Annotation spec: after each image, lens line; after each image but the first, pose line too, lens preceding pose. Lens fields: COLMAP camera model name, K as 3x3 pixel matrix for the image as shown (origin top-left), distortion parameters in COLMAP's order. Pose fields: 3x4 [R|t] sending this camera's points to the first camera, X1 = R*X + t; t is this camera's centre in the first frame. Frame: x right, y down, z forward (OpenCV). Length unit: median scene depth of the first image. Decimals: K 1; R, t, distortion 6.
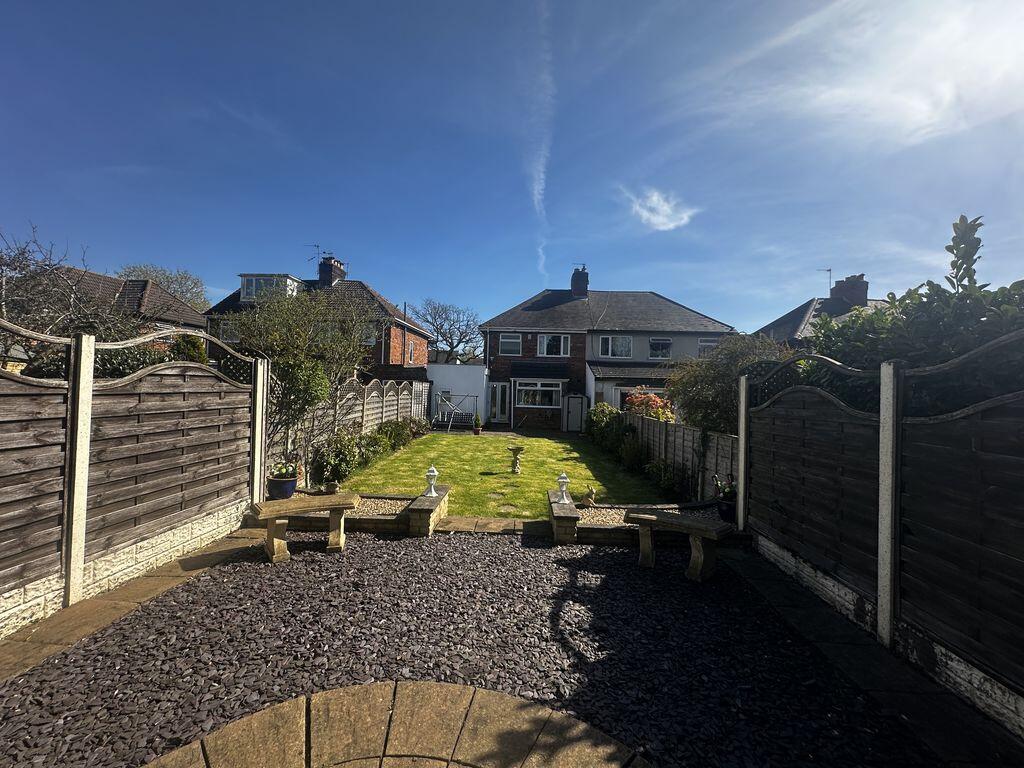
lens RADIAL K [[411.6, 0, 507.5], [0, 411.6, 381.2], [0, 0, 1]] dist [0.000710, 0.000145]
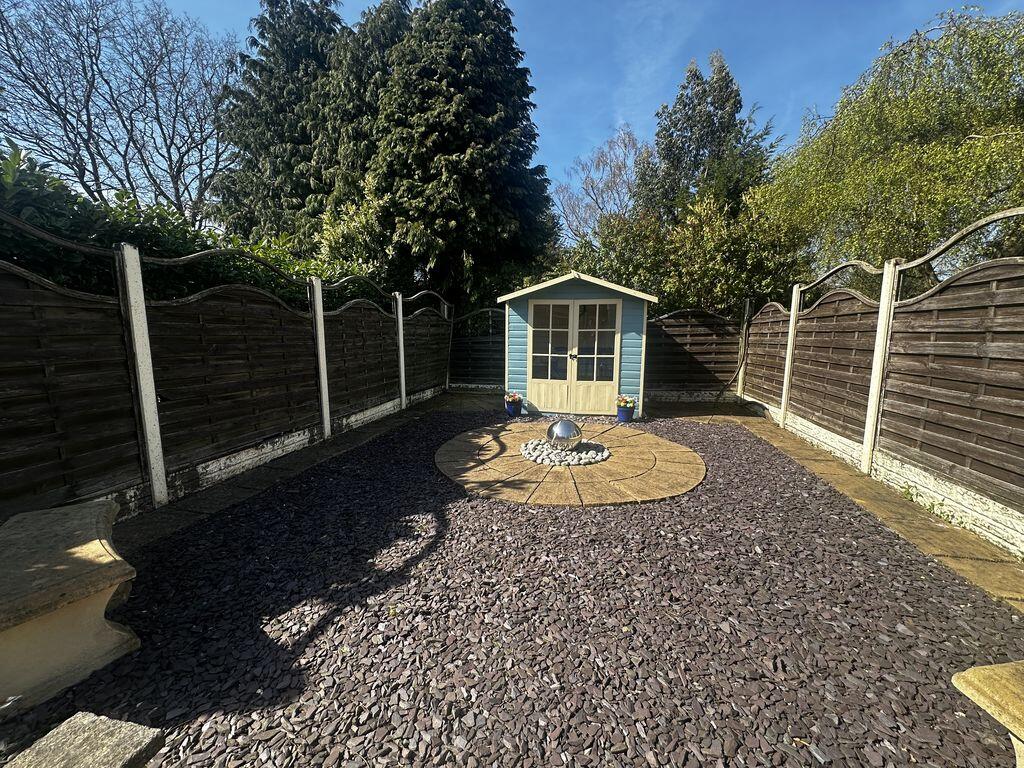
lens RADIAL K [[407.2, 0, 512.0], [0, 407.2, 384.0], [0, 0, 1]] dist [-0.000356, -0.000005]
pose [[-0.986390, -0.055928, 0.154621, -0.172824], [-0.038514, 0.992801, 0.113411, 0.140418], [-0.159850, 0.105913, -0.981443, 1.825506]]
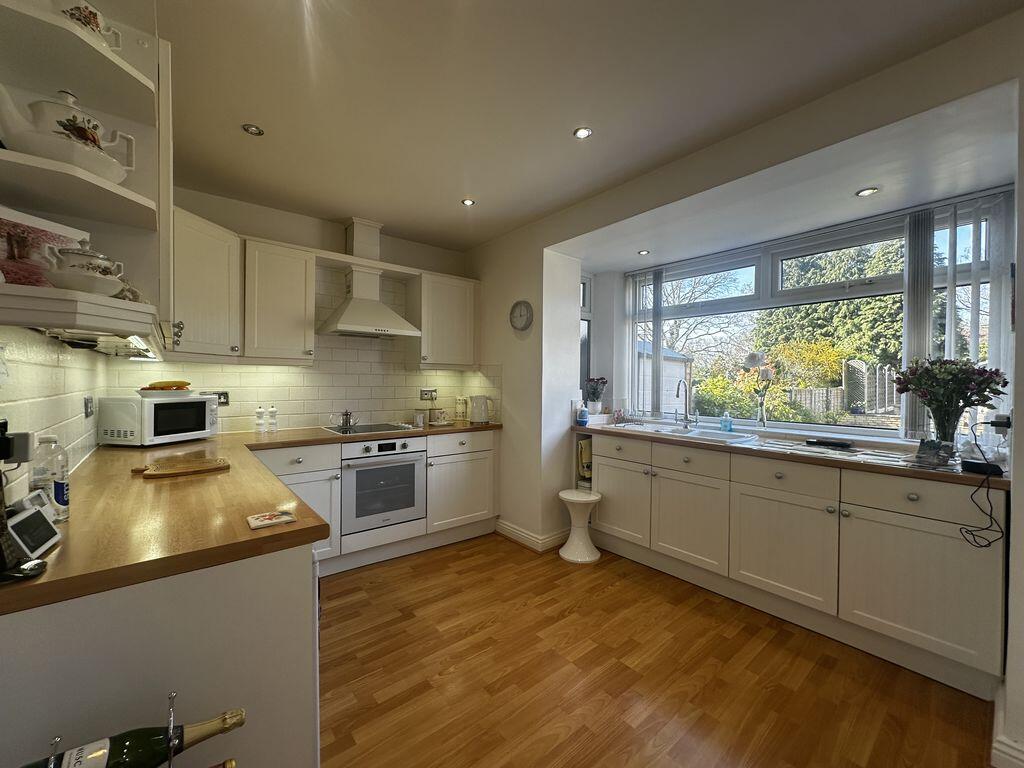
lens RADIAL K [[407.2, 0, 512.0], [0, 407.2, 384.0], [0, 0, 1]] dist [-0.000356, -0.000005]
pose [[-0.684897, -0.040794, 0.727497, -0.012518], [-0.040953, 0.999008, 0.017464, 0.198816], [-0.727488, -0.017832, -0.685889, 4.247784]]
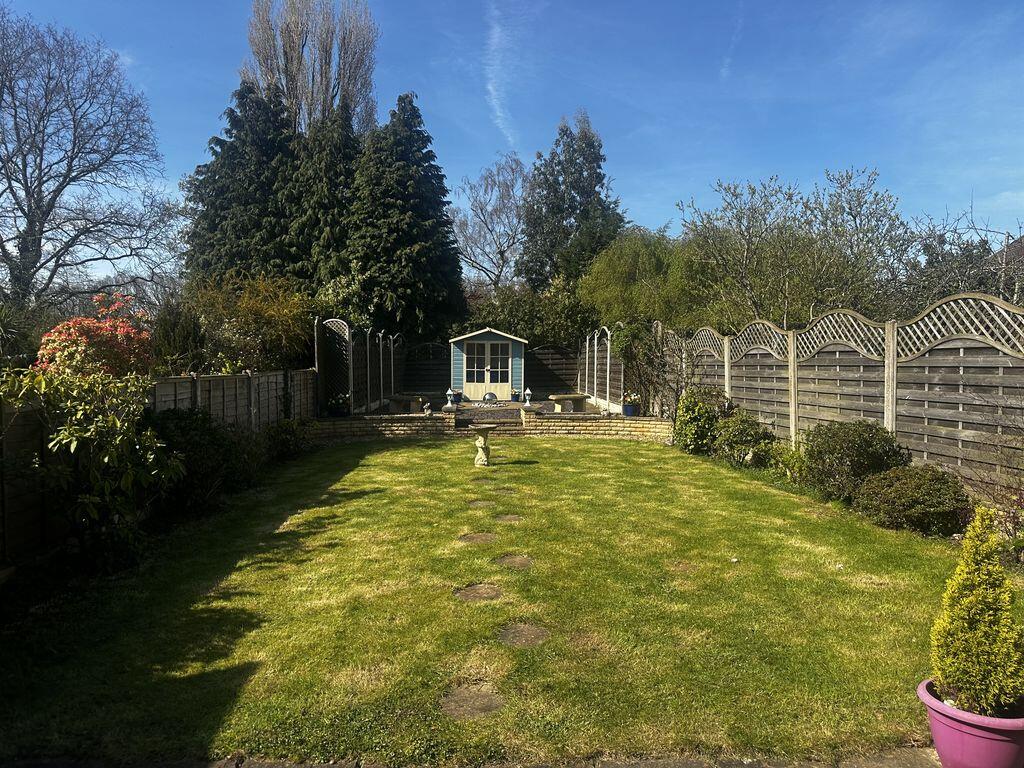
lens RADIAL K [[713.5, 0, 514.3], [0, 713.5, 386.3], [0, 0, 1]] dist [0.094723, -0.133691]
pose [[-0.994603, -0.030044, -0.099312, -0.002434], [-0.031931, 0.999337, 0.017475, 0.182411], [0.098721, 0.020552, -0.994903, 3.659891]]
